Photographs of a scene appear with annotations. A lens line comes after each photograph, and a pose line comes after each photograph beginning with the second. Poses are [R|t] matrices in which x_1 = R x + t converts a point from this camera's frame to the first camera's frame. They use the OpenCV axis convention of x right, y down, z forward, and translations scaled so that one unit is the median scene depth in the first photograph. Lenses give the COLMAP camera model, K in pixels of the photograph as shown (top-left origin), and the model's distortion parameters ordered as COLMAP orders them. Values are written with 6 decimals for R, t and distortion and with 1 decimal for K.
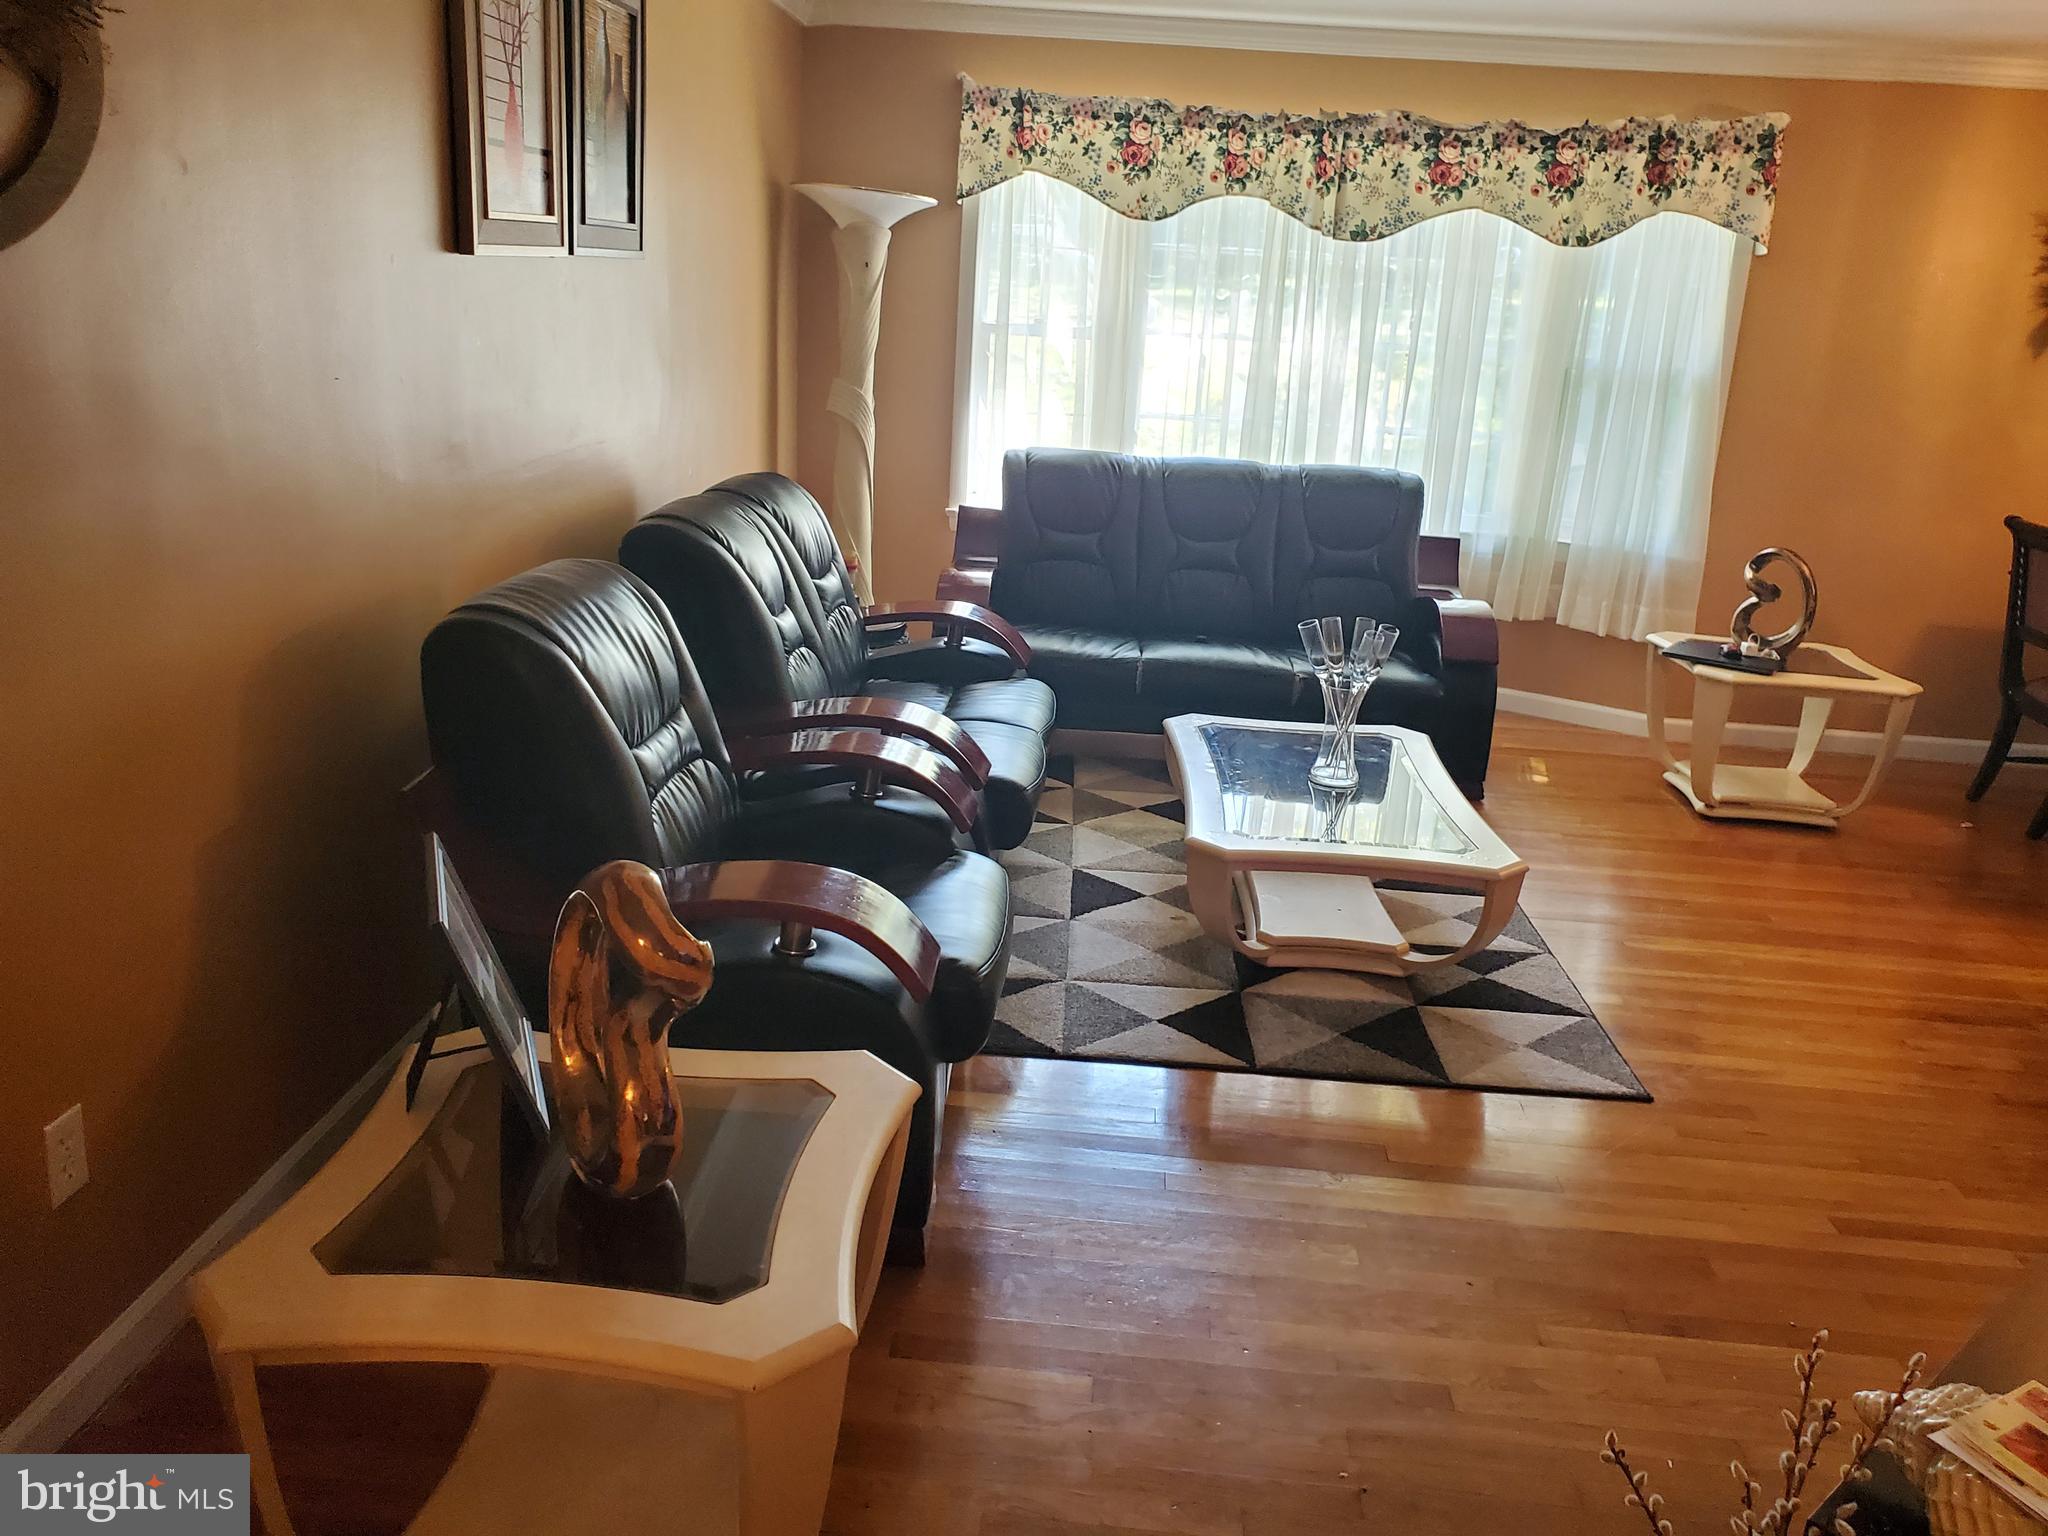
lens RADIAL K [[1582.8, 0, 1070.6], [0, 1582.8, 765.1], [0, 0, 1]] dist [0.021068, -0.013612]
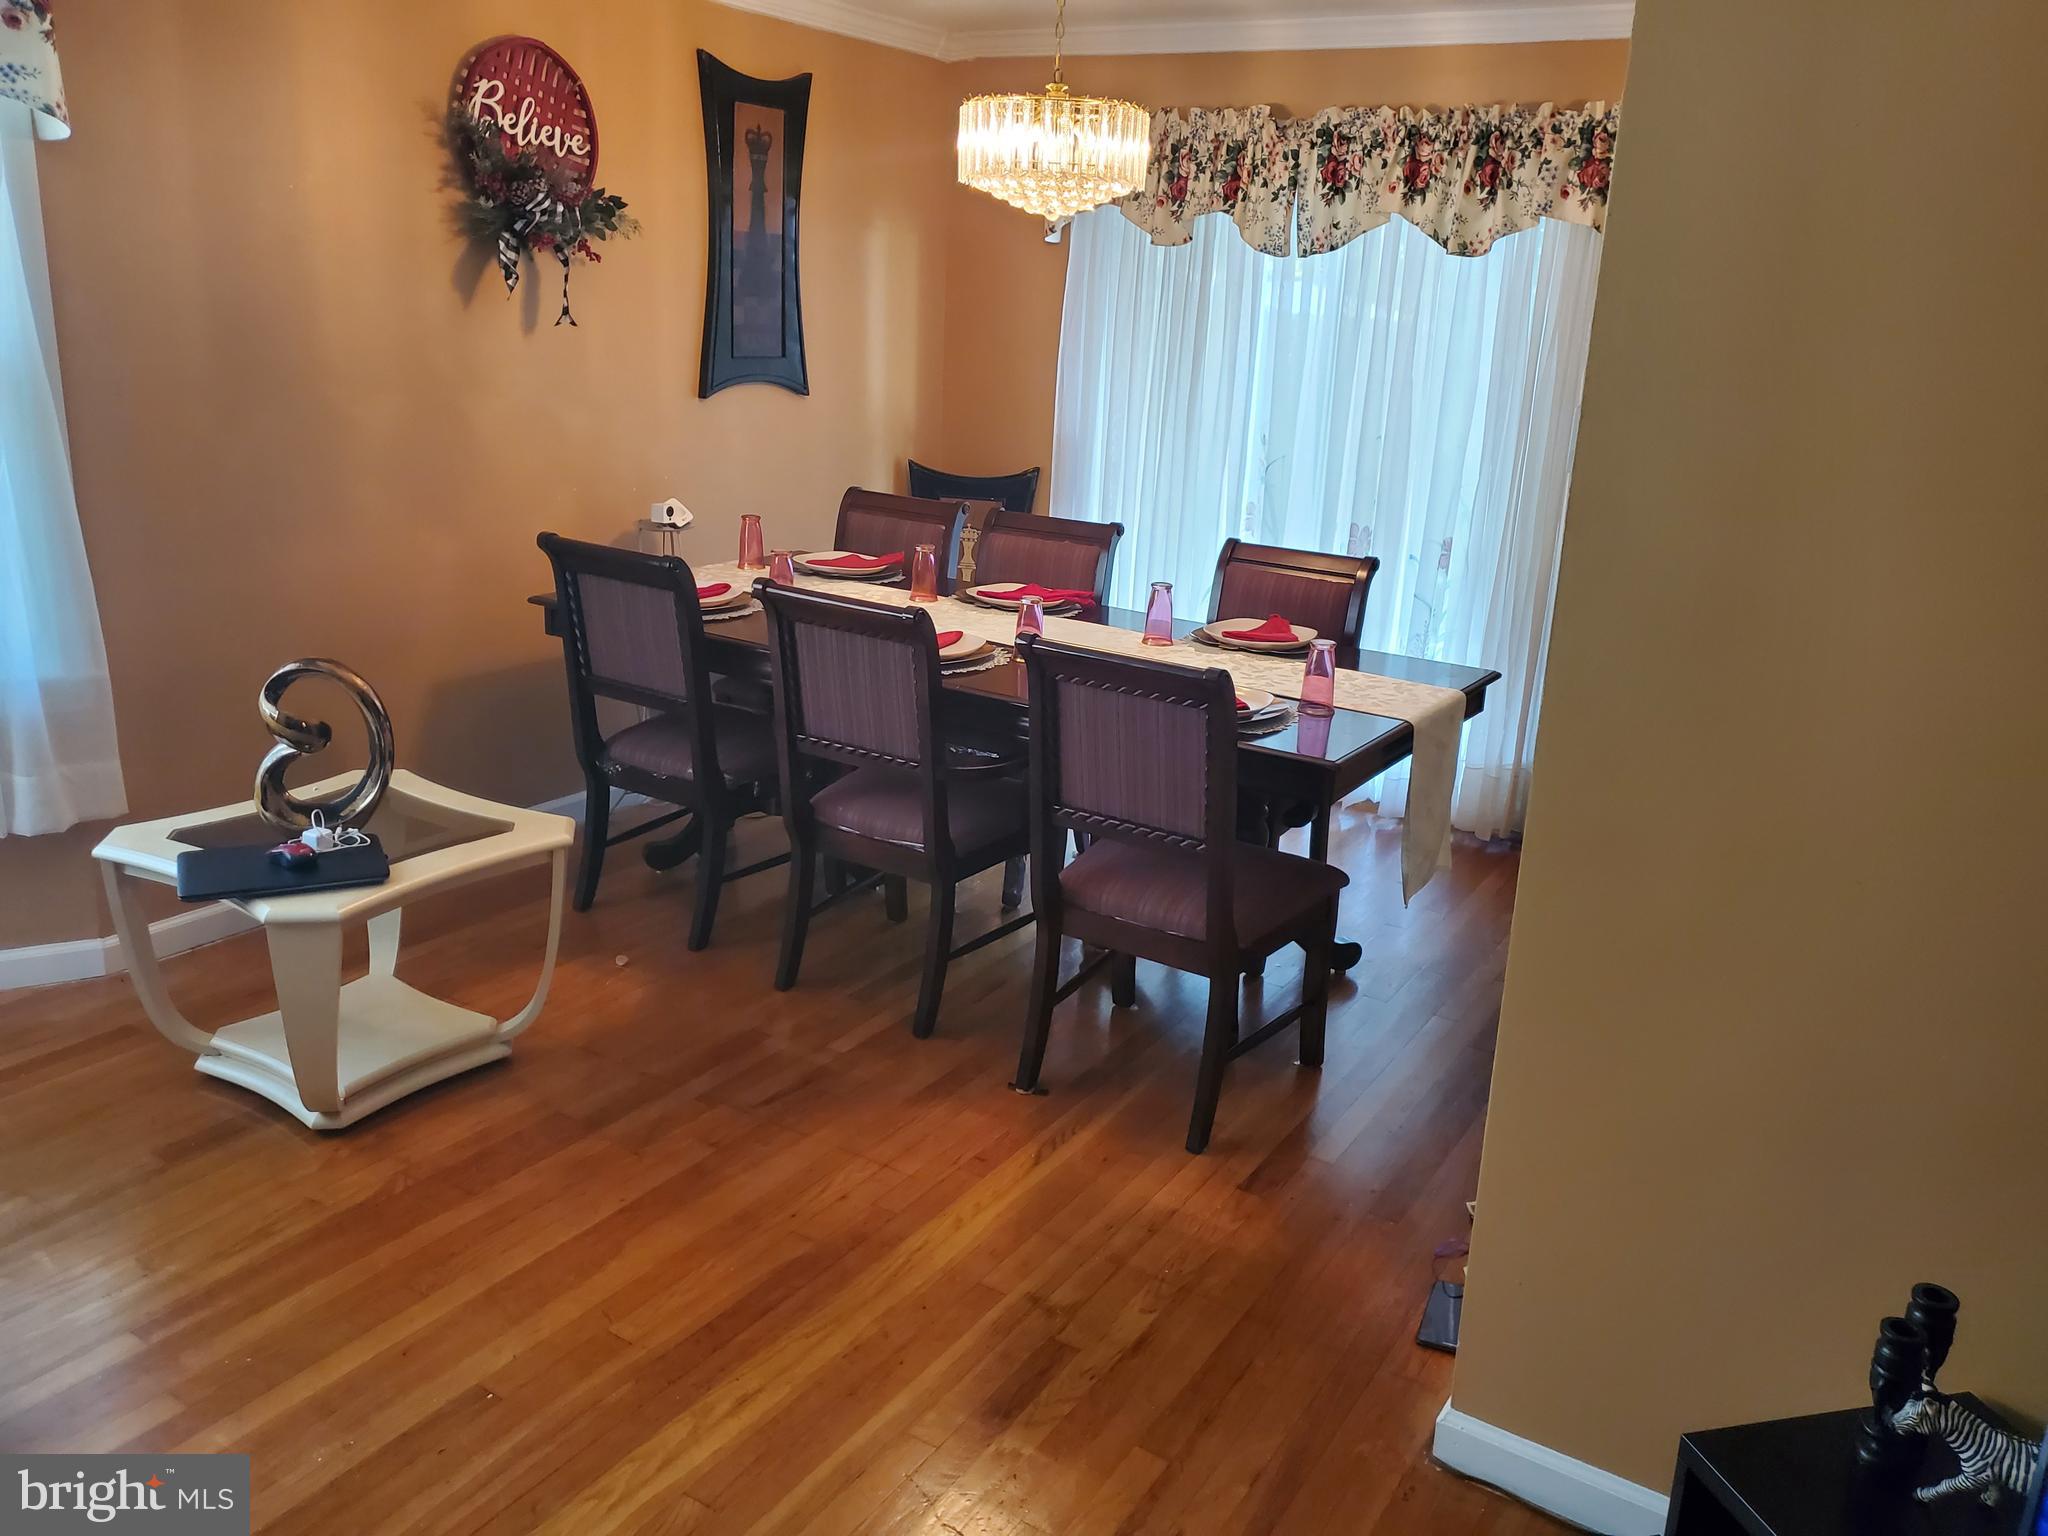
lens RADIAL K [[1582.8, 0, 1042.6], [0, 1582.8, 730.9], [0, 0, 1]] dist [0.021068, -0.013612]
pose [[0.483191, -0.264276, 0.834676, 0.080167], [0.230789, 0.958083, 0.169747, -0.143432], [-0.844549, 0.110614, 0.523929, 0.454870]]
